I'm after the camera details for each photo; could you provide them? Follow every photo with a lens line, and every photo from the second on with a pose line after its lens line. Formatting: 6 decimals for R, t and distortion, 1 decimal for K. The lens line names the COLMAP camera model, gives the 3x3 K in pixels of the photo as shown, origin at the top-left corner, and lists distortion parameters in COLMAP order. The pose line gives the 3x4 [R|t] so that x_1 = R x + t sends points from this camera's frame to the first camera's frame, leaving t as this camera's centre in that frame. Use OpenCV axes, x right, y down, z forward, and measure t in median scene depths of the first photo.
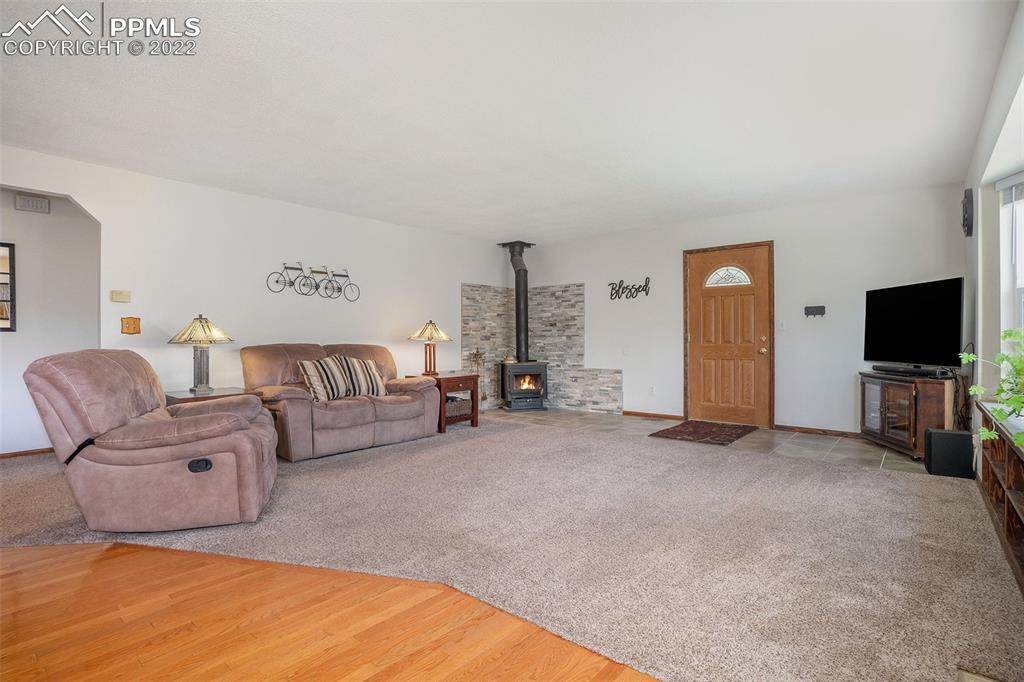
lens RADIAL K [[516.7, 0, 512.0], [0, 516.7, 341.0], [0, 0, 1]] dist [-0.019345, 0.000510]
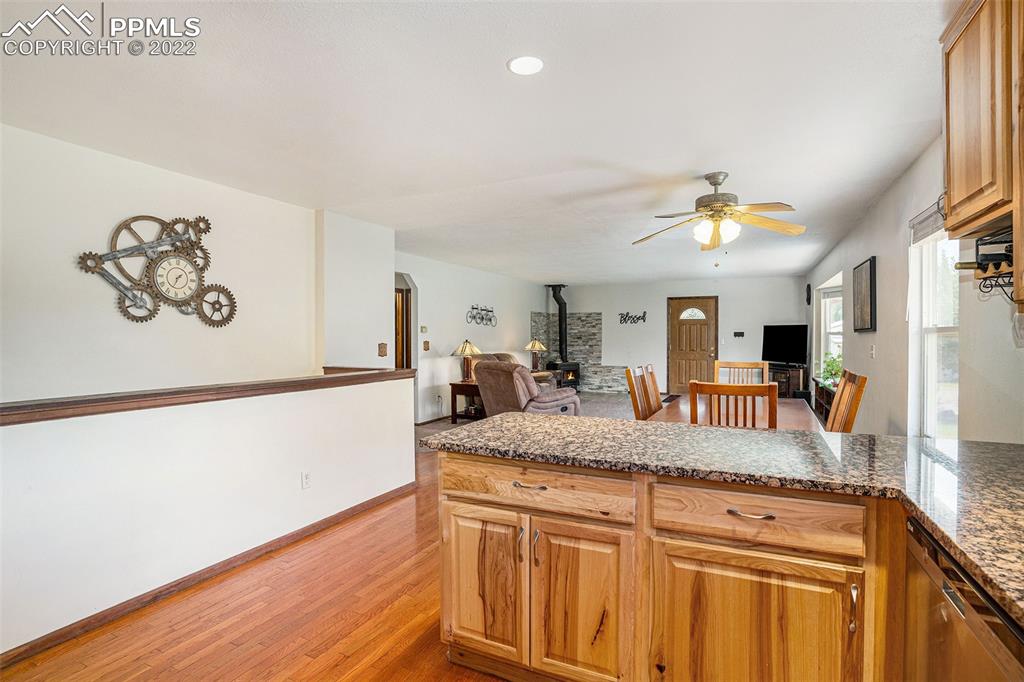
lens RADIAL K [[512.0, 0, 512.0], [0, 512.0, 341.0], [0, 0, 1]] dist [-0.057681, 0.001006]
pose [[0.966955, 0.000182, 0.254946, -0.623969], [-0.002235, 0.999967, 0.007766, -0.041322], [-0.254936, -0.008079, 0.966924, -0.539330]]
